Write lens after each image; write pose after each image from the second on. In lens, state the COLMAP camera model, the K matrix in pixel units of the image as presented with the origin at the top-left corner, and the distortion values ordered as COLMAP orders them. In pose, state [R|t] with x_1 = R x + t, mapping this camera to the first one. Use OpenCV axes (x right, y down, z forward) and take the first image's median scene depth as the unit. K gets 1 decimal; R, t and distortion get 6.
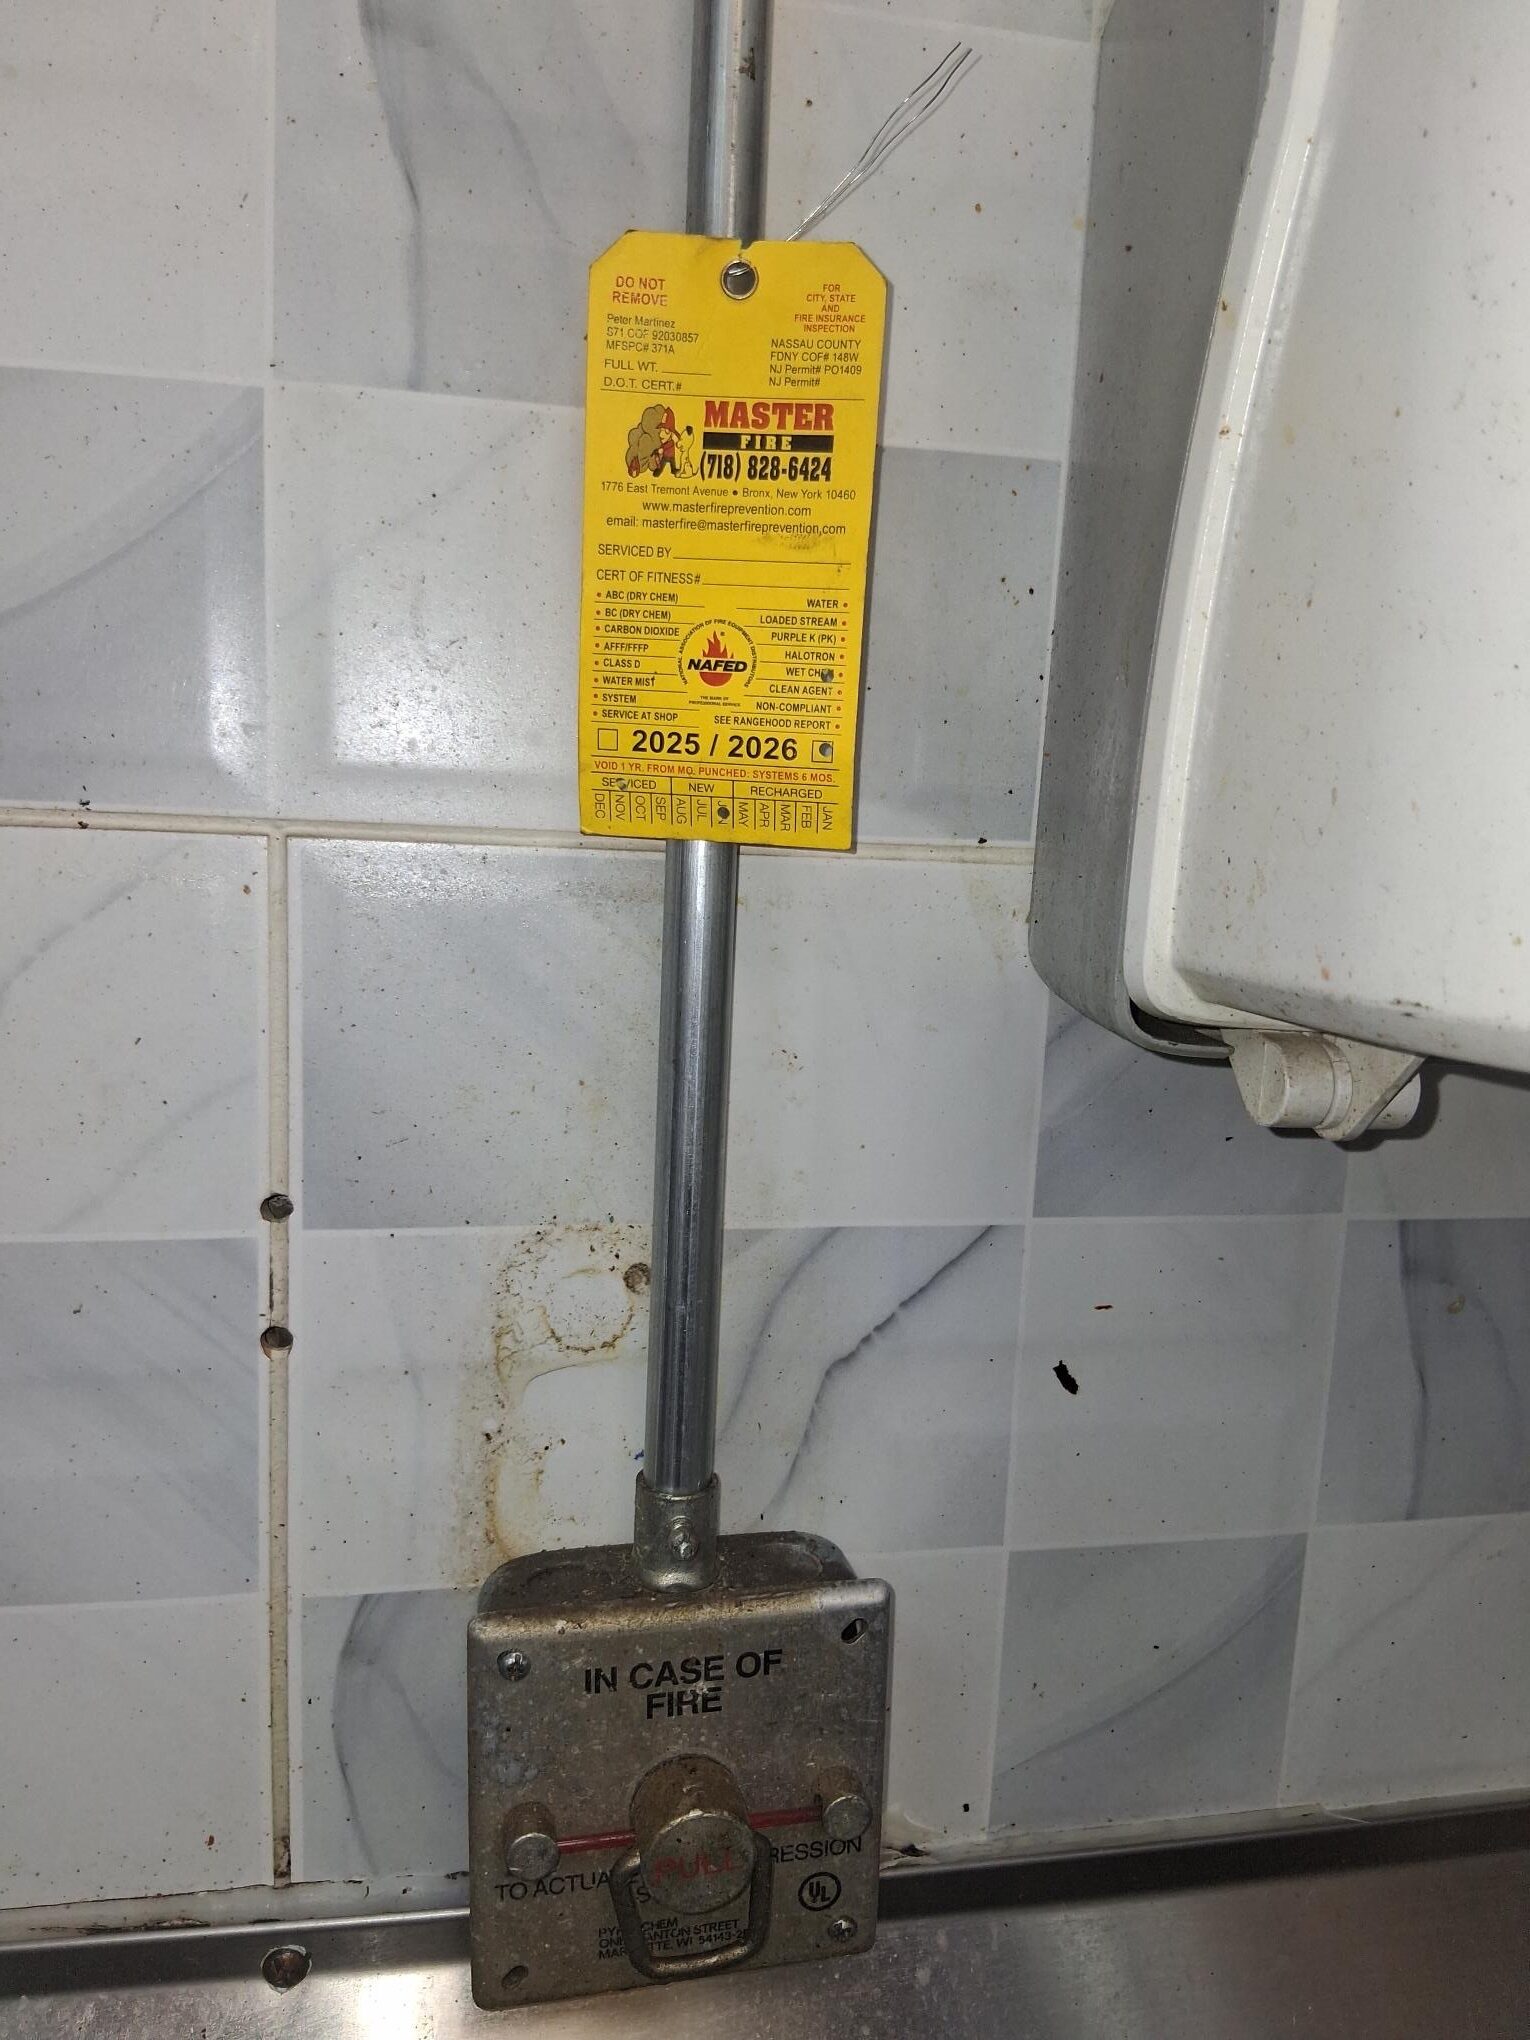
lens RADIAL K [[1526.8, 0, 765.0], [0, 1526.8, 1020.0], [0, 0, 1]] dist [0.099438, -0.206272]
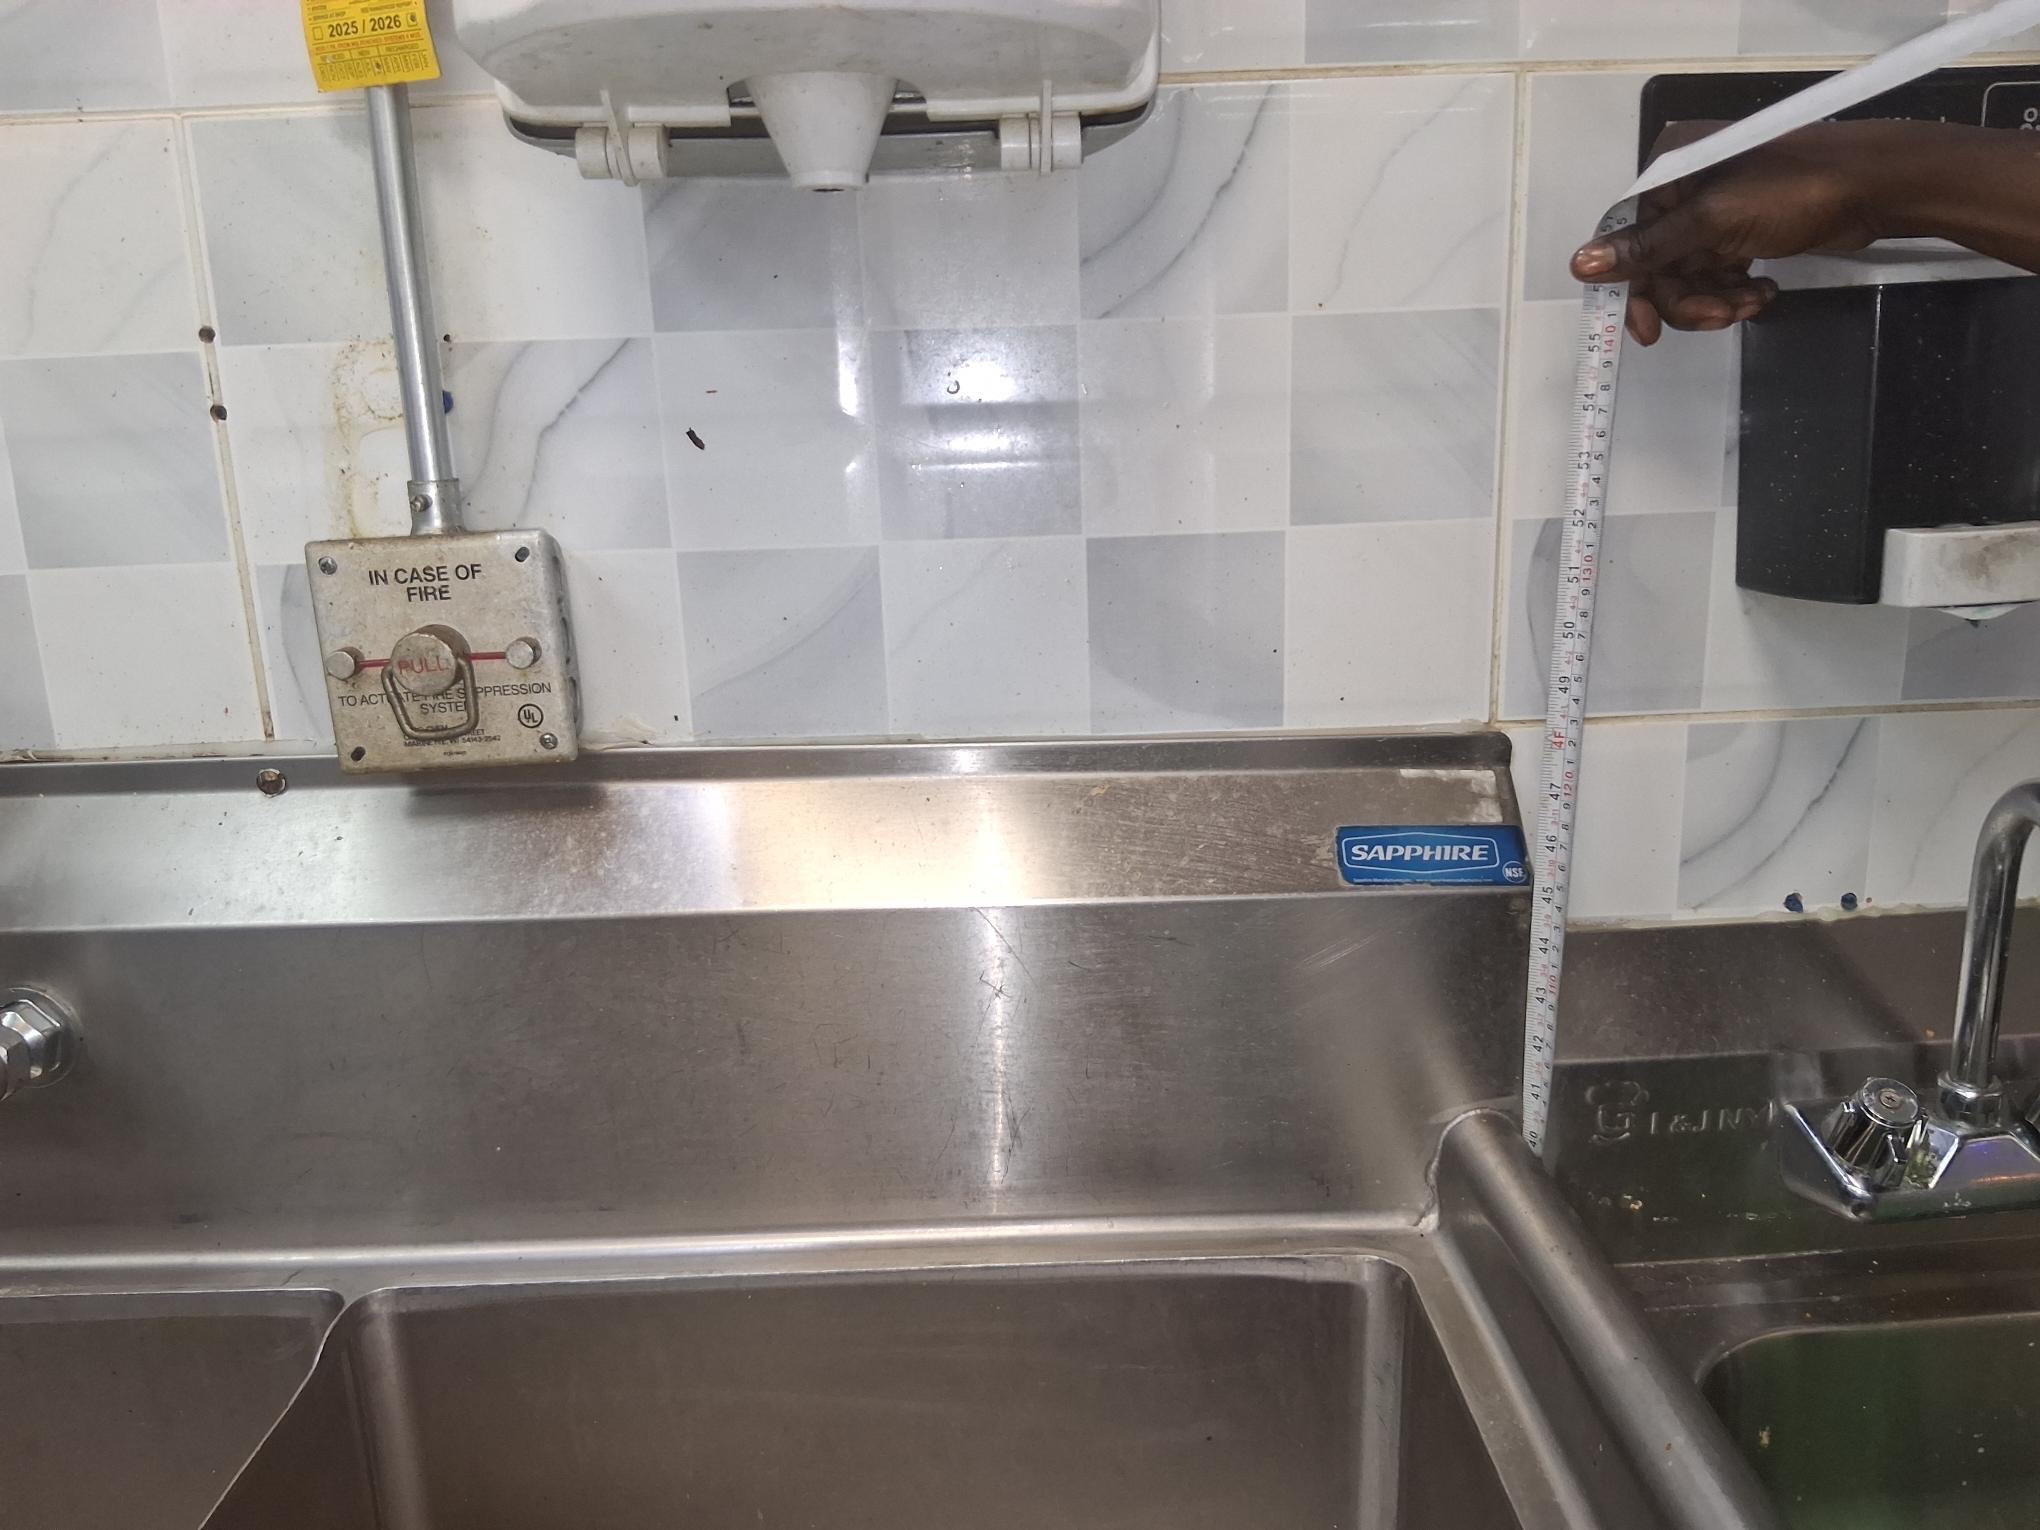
lens RADIAL K [[1526.8, 0, 1020.0], [0, 1526.8, 765.0], [0, 0, 1]] dist [0.099438, -0.206272]
pose [[0.981510, -0.027404, -0.189438, 0.906703], [0.046518, 0.994177, 0.097200, 0.472420], [0.185671, -0.104215, 0.977070, -0.610717]]
